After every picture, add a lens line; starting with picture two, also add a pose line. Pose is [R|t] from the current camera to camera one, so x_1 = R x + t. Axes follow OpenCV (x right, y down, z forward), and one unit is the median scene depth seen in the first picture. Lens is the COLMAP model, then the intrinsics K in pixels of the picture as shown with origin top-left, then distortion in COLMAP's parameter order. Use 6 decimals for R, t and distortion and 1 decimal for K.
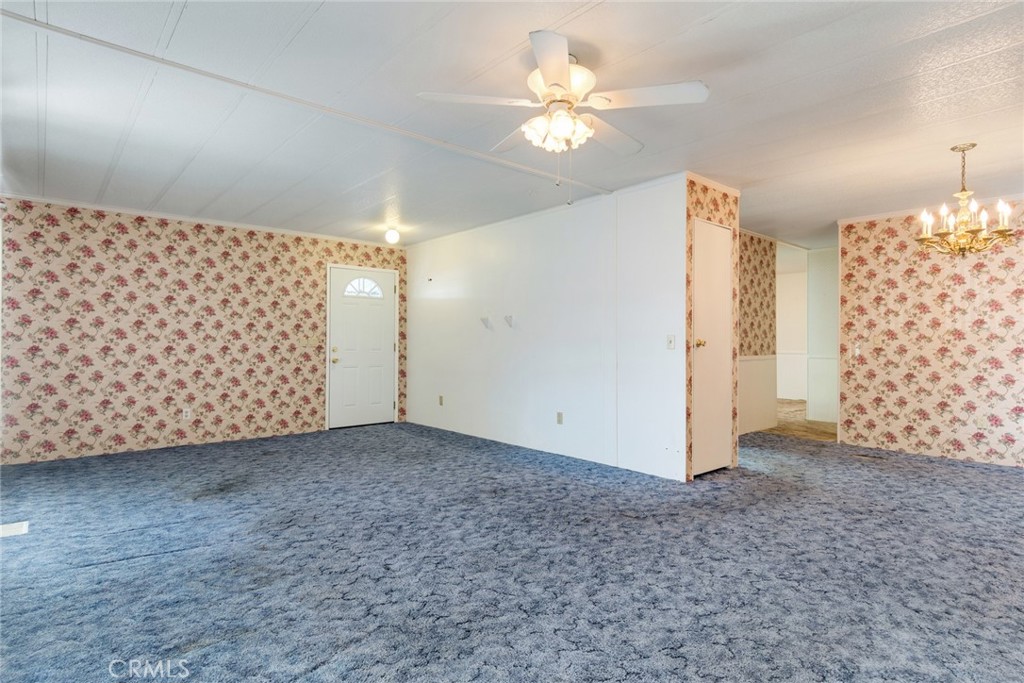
lens RADIAL K [[538.1, 0, 500.4], [0, 538.1, 336.0], [0, 0, 1]] dist [0.014712, -0.015794]
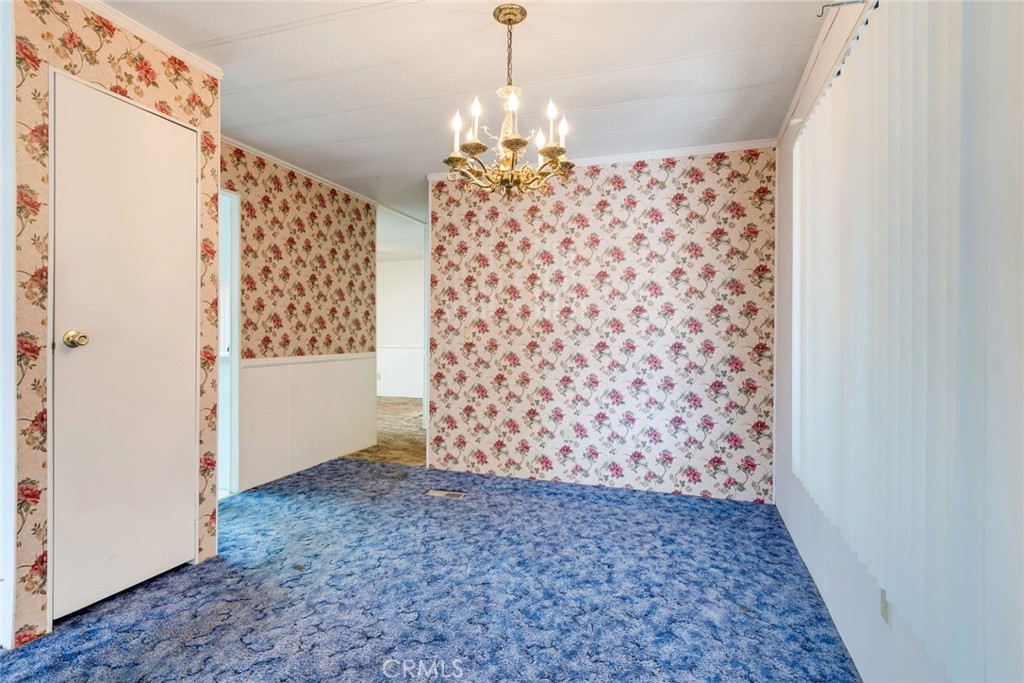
lens RADIAL K [[538.1, 0, 500.4], [0, 538.1, 336.0], [0, 0, 1]] dist [0.014712, -0.015794]
pose [[0.865606, -0.002658, 0.500718, 0.353372], [-0.003827, 0.999922, 0.011924, 0.002777], [-0.500711, -0.012237, 0.865528, 0.308567]]
